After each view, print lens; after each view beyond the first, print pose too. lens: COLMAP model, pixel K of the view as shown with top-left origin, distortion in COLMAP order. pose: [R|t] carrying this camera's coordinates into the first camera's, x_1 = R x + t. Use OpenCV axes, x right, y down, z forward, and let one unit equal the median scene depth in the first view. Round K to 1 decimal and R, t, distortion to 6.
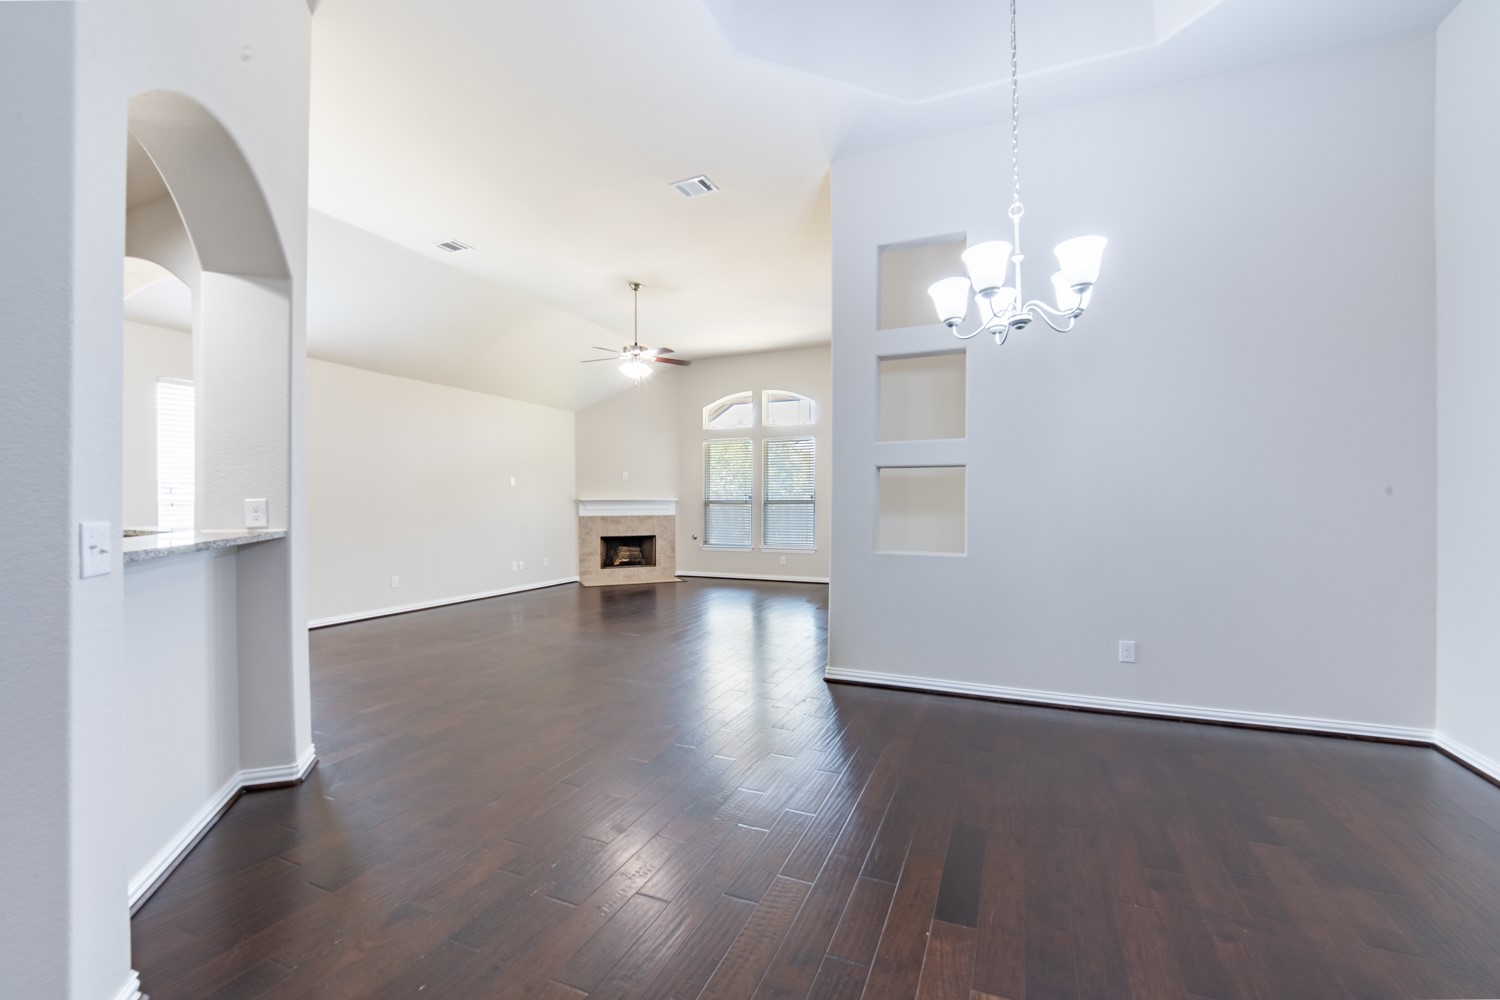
lens RADIAL K [[611.8, 0, 746.7], [0, 611.8, 495.5], [0, 0, 1]] dist [-0.017968, -0.000606]
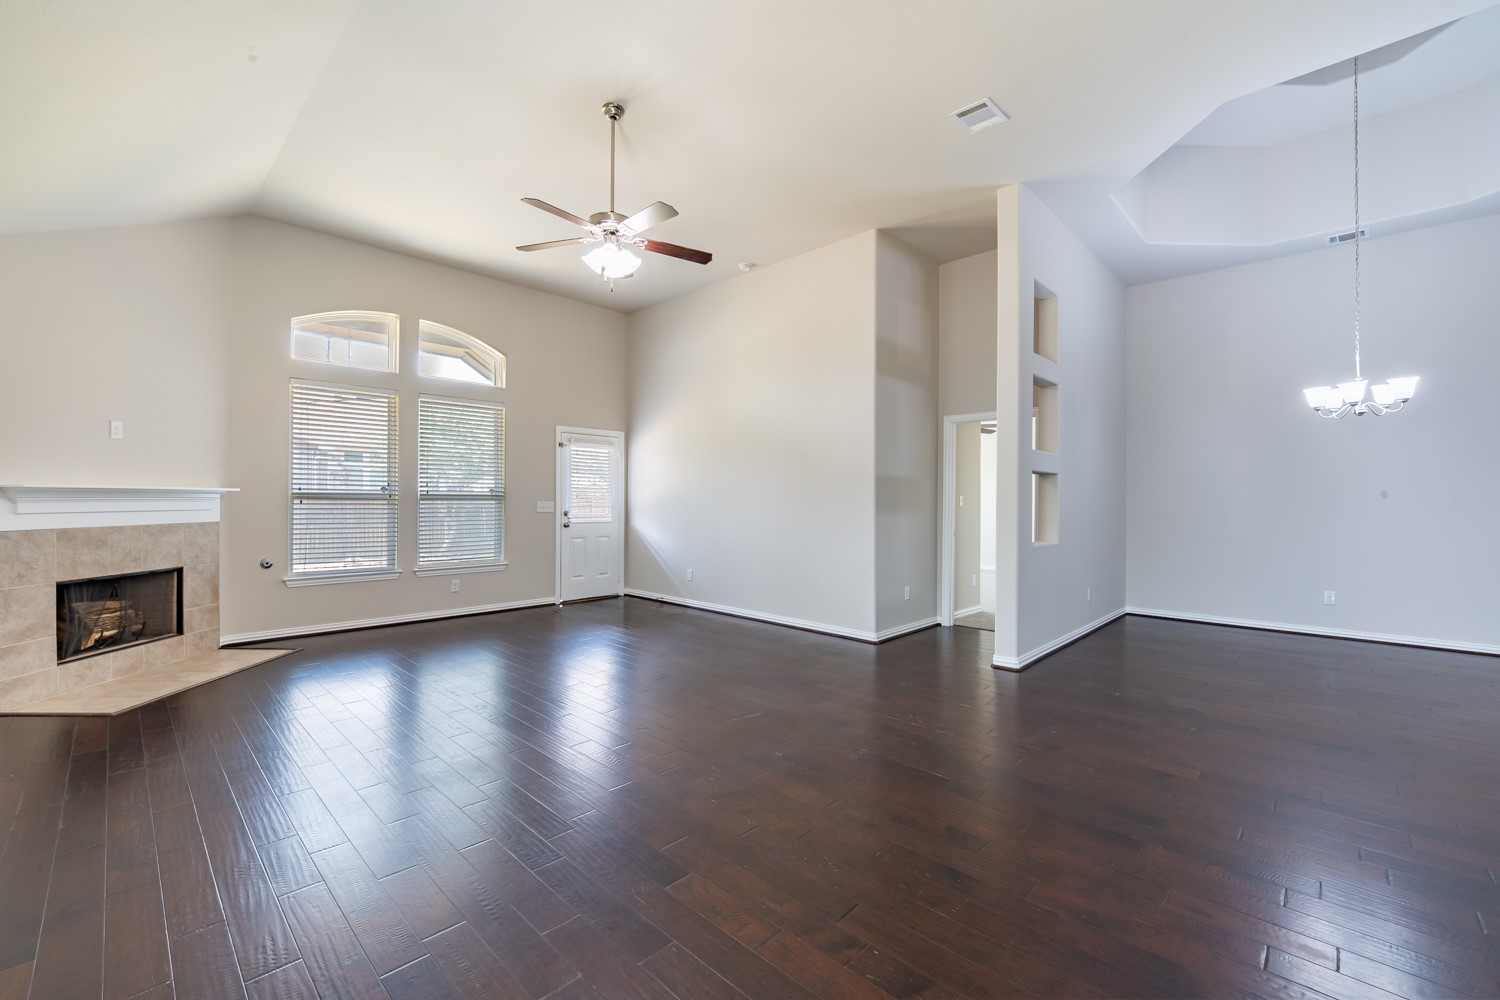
lens RADIAL K [[616.1, 0, 749.6], [0, 616.1, 500.4], [0, 0, 1]] dist [-0.000144, -0.006115]
pose [[0.347865, 0.005985, 0.937526, -0.440500], [-0.019144, 0.999816, 0.000721, 0.006852], [-0.937349, -0.018199, 0.347915, 0.451039]]
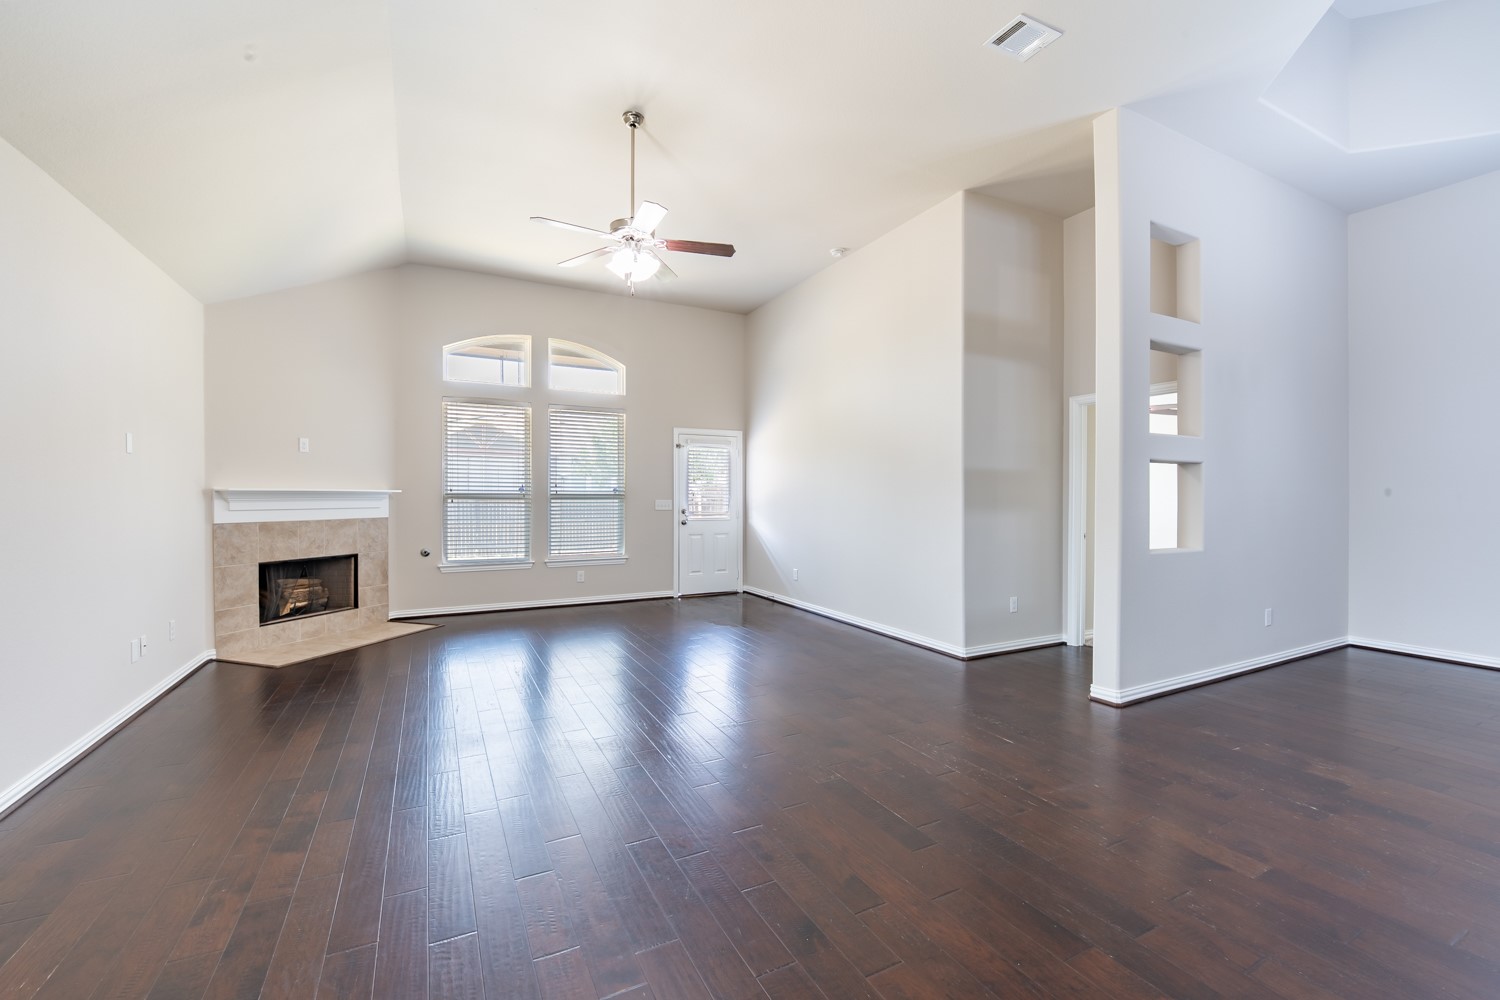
lens RADIAL K [[618.8, 0, 750.0], [0, 618.8, 500.0], [0, 0, 1]] dist [0.032983, -0.041782]
pose [[0.632789, 0.002387, 0.774321, -0.373707], [-0.014013, 0.999867, 0.008369, 0.005243], [-0.774198, -0.016147, 0.632738, 0.358240]]
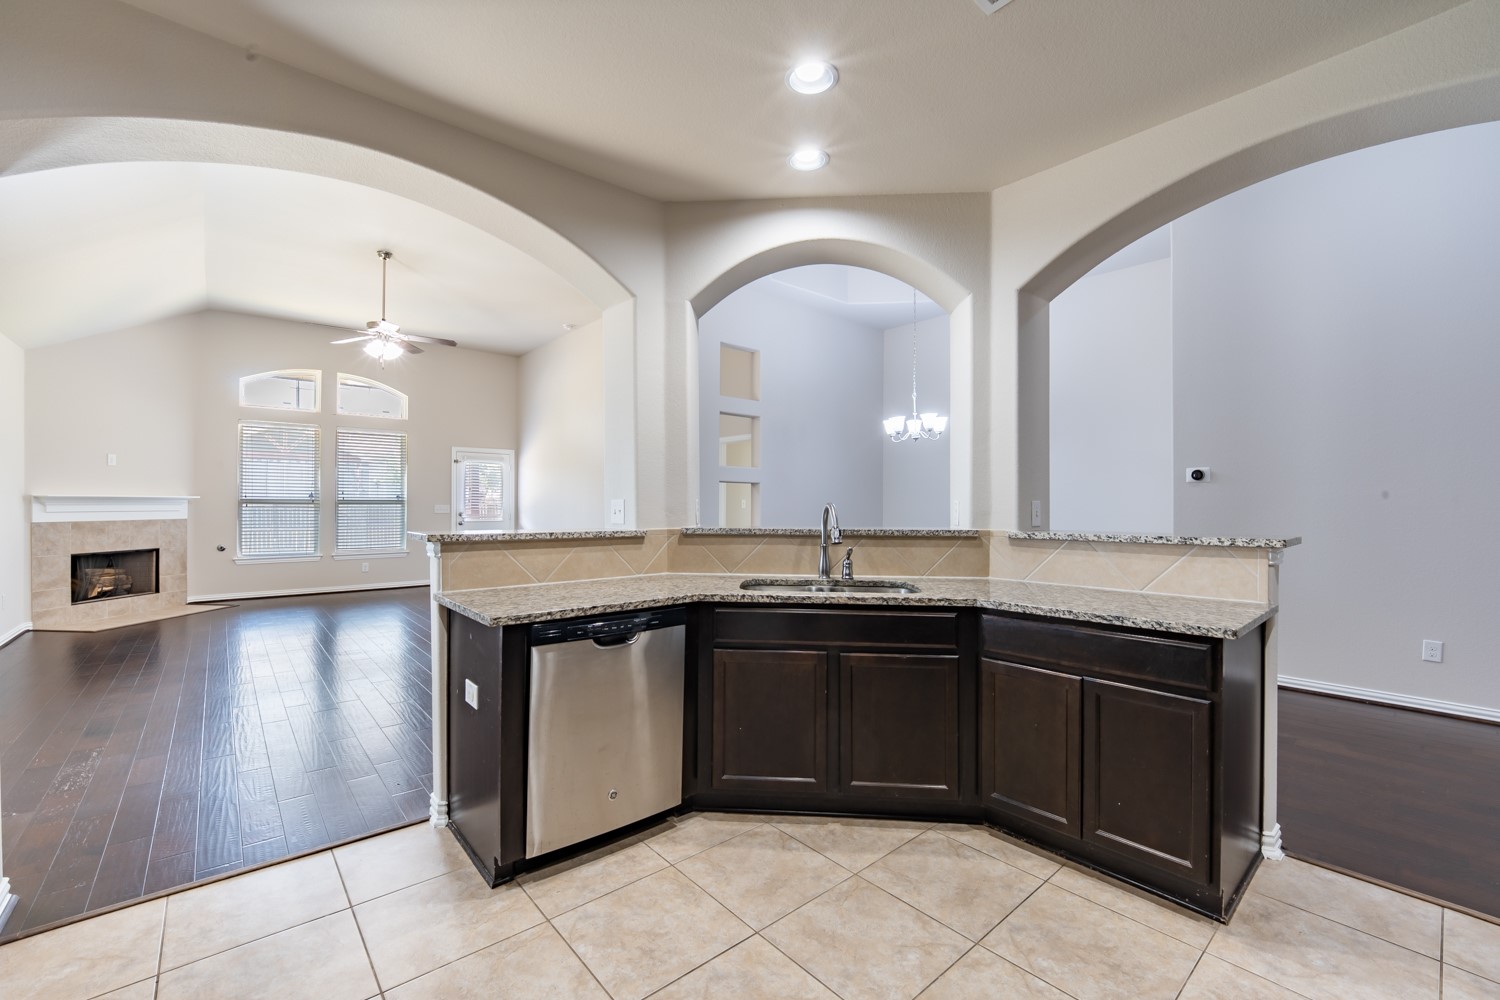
lens RADIAL K [[619.8, 0, 750.0], [0, 619.8, 500.0], [0, 0, 1]] dist [-0.019102, 0.000342]
pose [[0.432218, 0.012448, 0.901683, -0.492239], [-0.017238, 0.999836, -0.005540, 0.002530], [-0.901604, -0.013149, 0.432362, 0.098048]]
